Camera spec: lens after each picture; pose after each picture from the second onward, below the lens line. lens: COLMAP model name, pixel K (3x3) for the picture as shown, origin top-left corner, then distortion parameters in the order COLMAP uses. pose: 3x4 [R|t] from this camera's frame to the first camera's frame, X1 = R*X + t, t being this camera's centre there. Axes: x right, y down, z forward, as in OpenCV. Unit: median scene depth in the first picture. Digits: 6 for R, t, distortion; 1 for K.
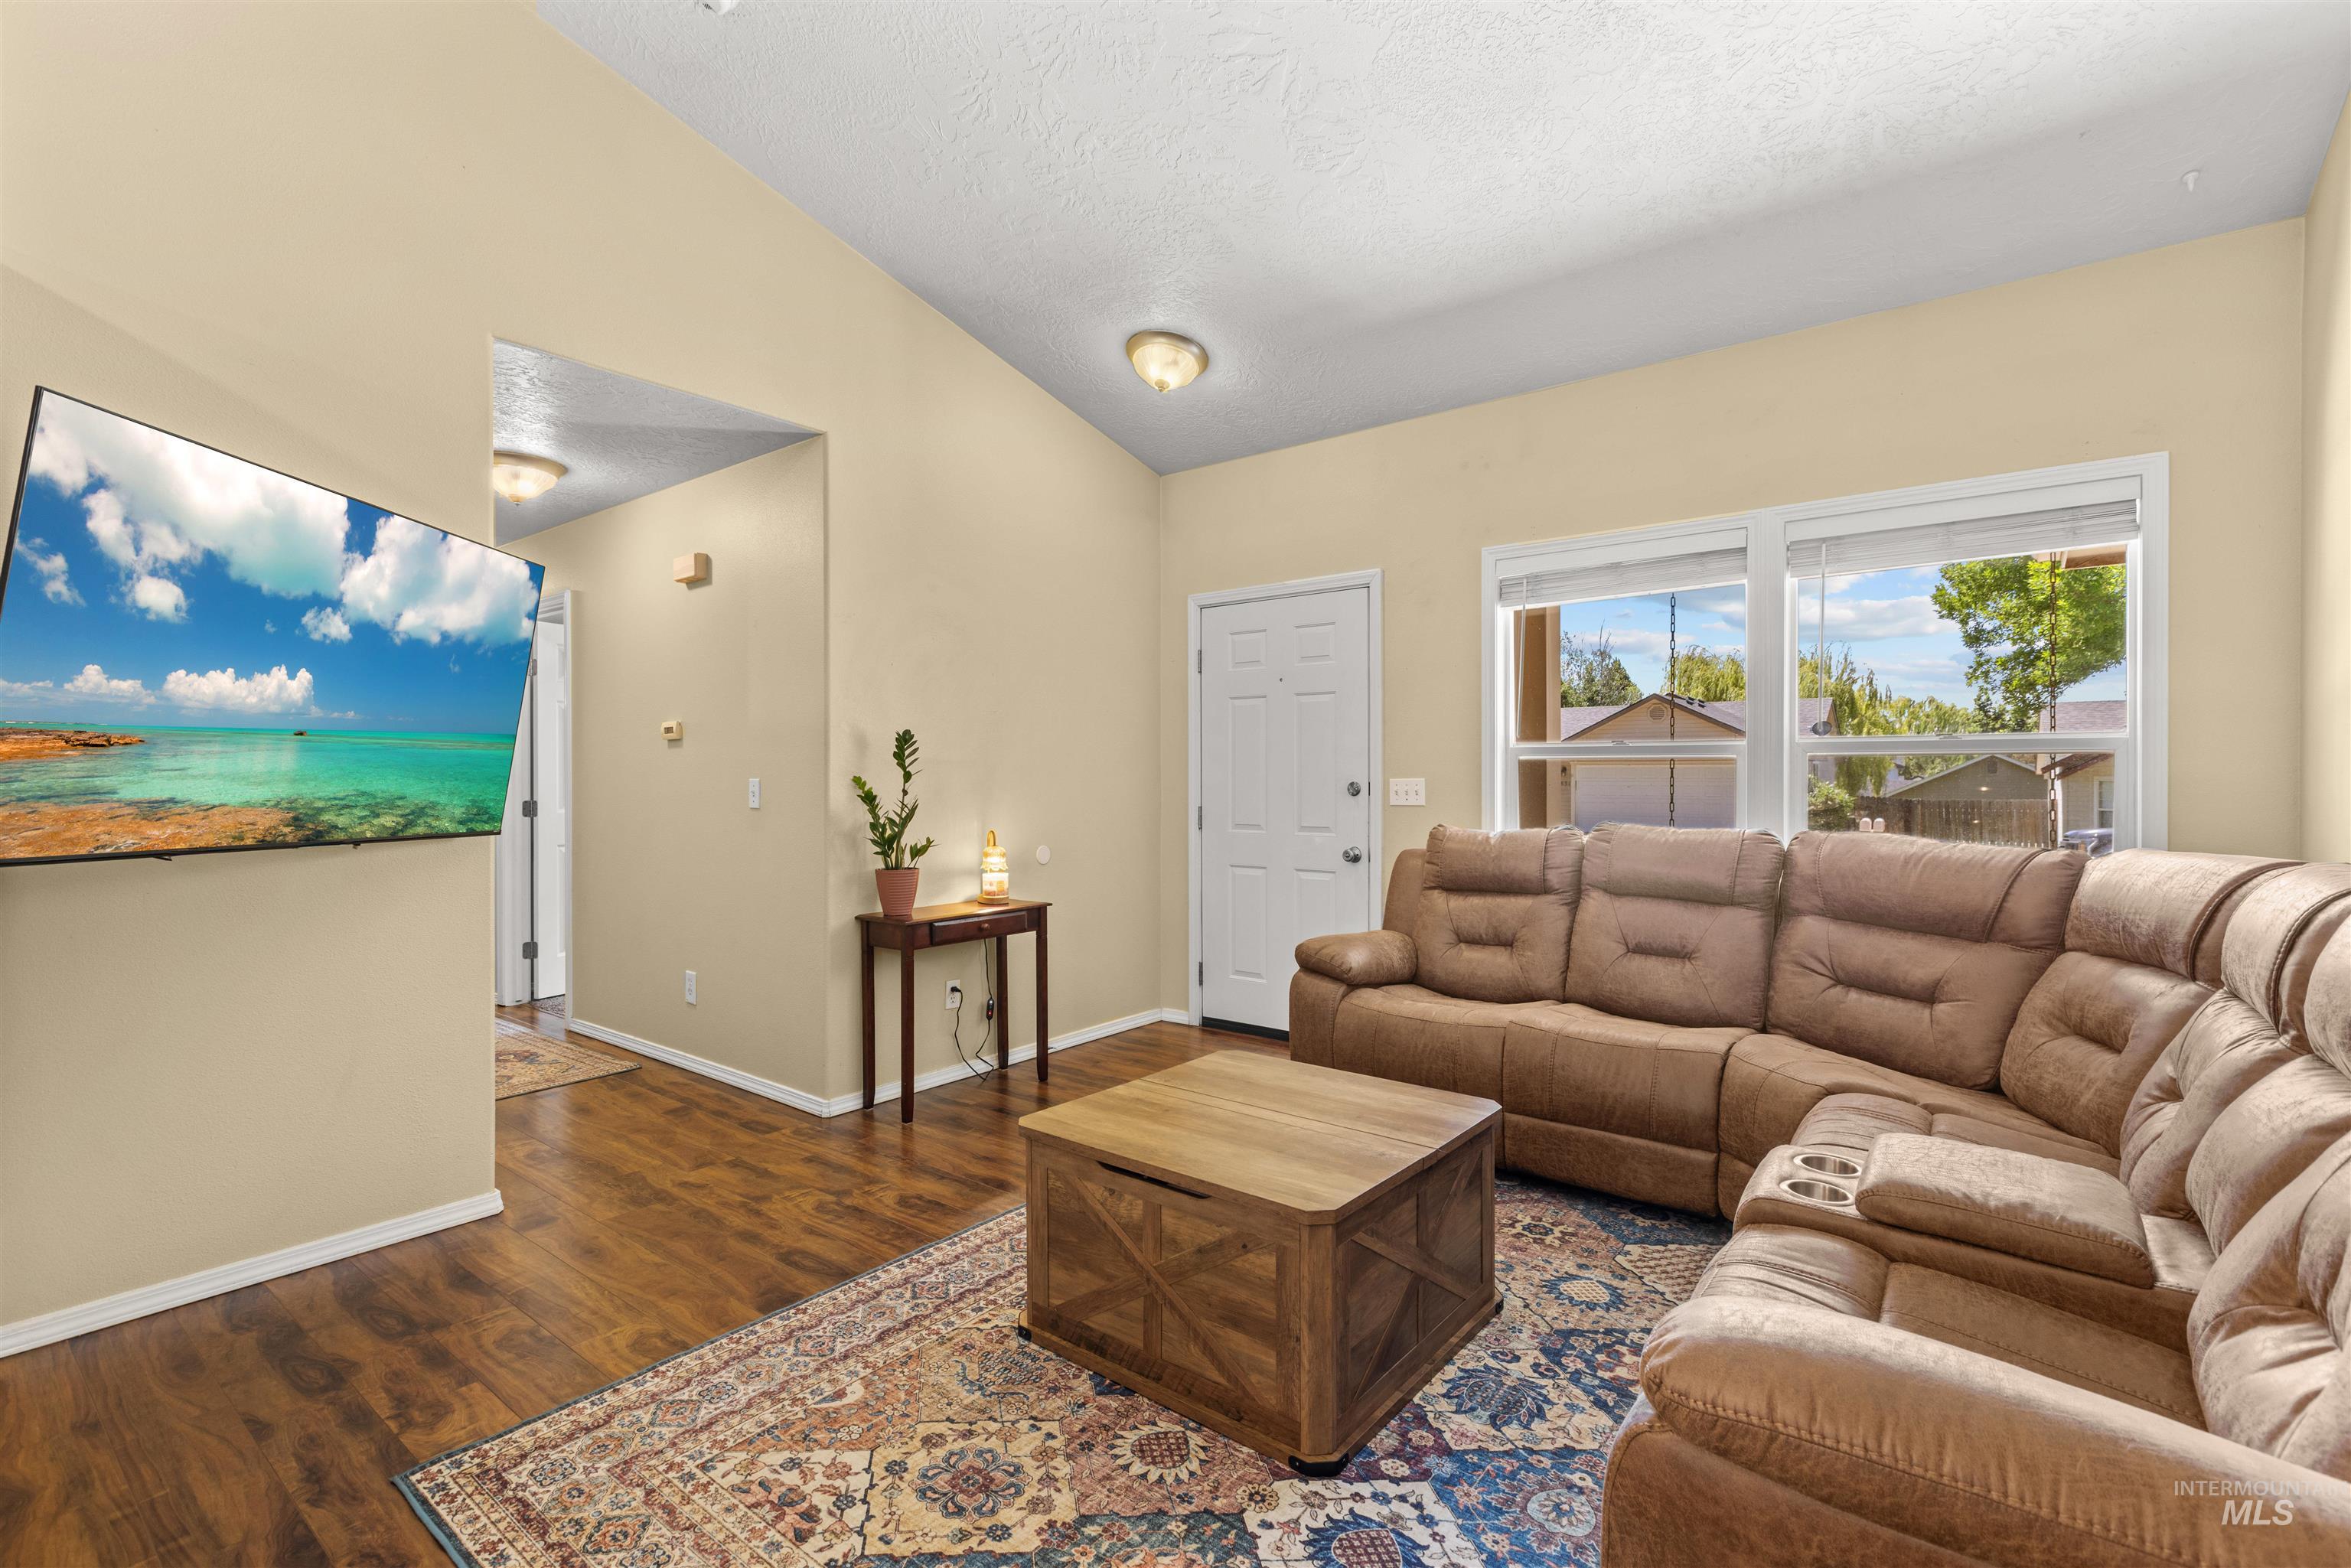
lens RADIAL K [[1049.6, 0, 1192.3], [0, 1049.6, 784.5], [0, 0, 1]] dist [0.002989, -0.001107]
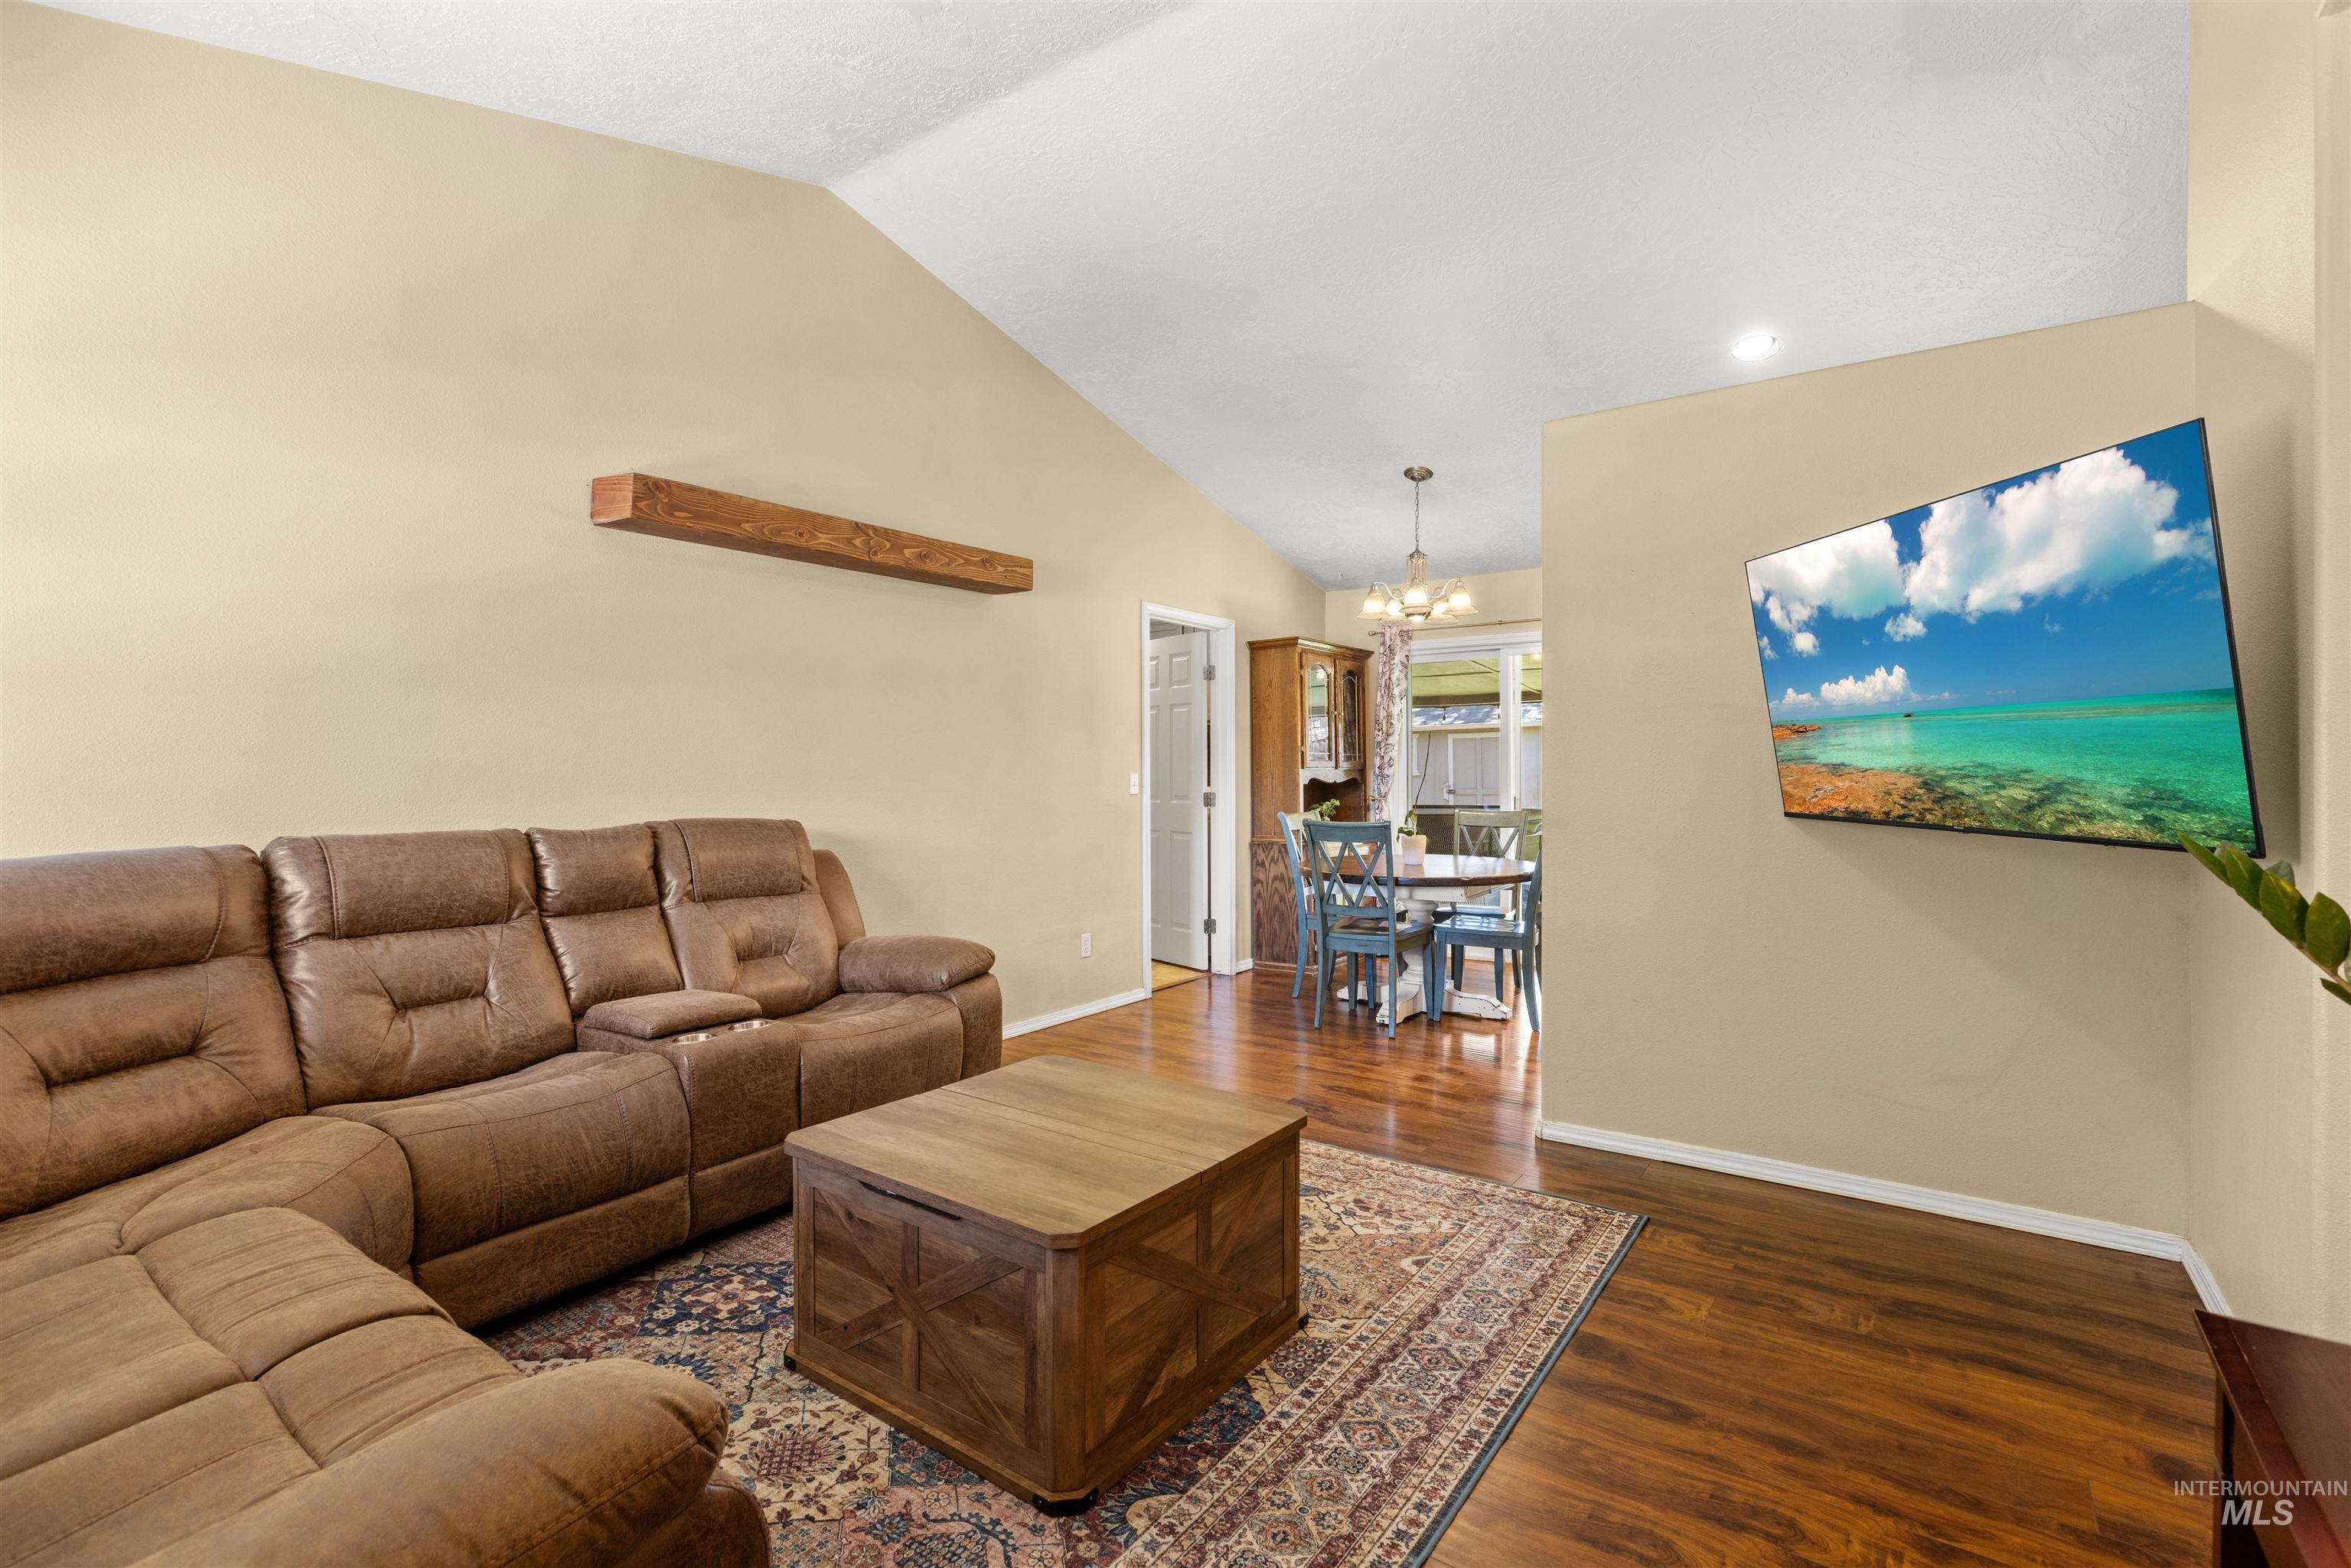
lens RADIAL K [[1049.6, 0, 1154.6], [0, 1049.6, 779.4], [0, 0, 1]] dist [0.002989, -0.001107]
pose [[-0.999887, 0.004760, -0.014242, -0.010442], [0.004486, 0.999805, 0.019236, -0.017344], [0.014331, 0.019170, -0.999714, 2.436755]]
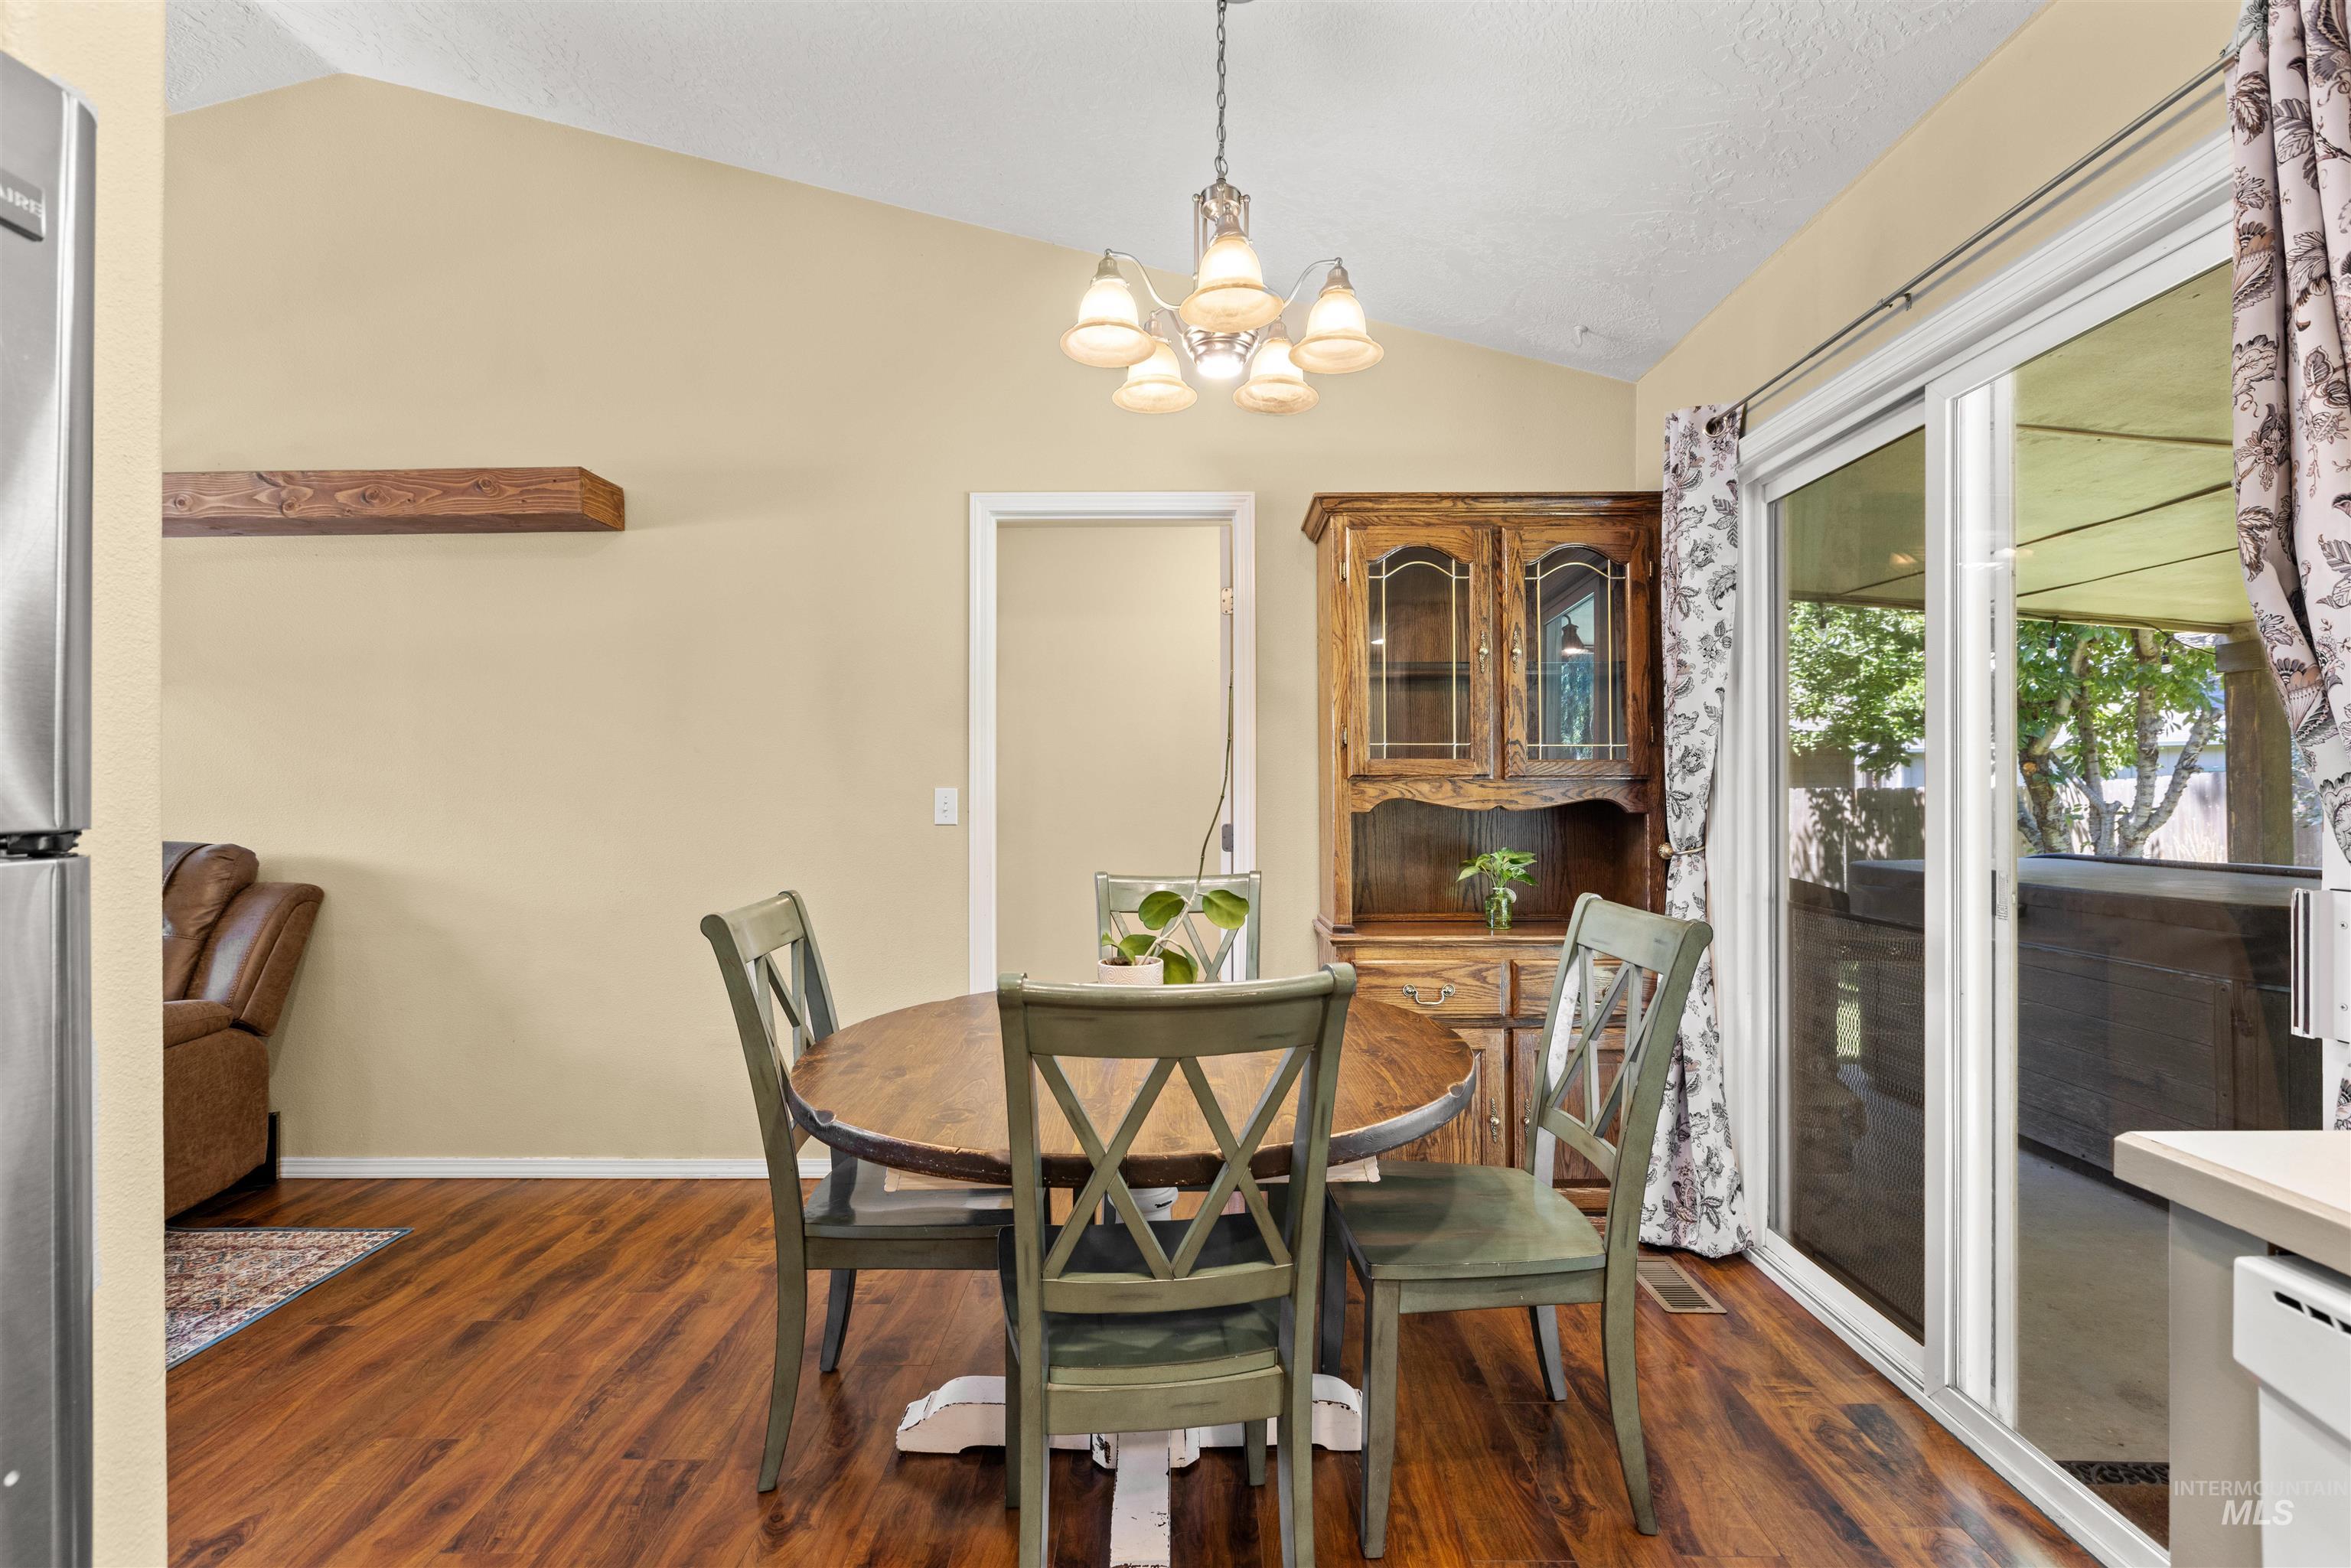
lens RADIAL K [[1049.6, 0, 1146.9], [0, 1049.6, 789.3], [0, 0, 1]] dist [0.002989, -0.001107]
pose [[-0.601024, 0.001642, 0.799229, -1.580618], [0.014906, 0.999847, 0.009155, 0.012446], [-0.799092, 0.017415, -0.600957, 0.256632]]
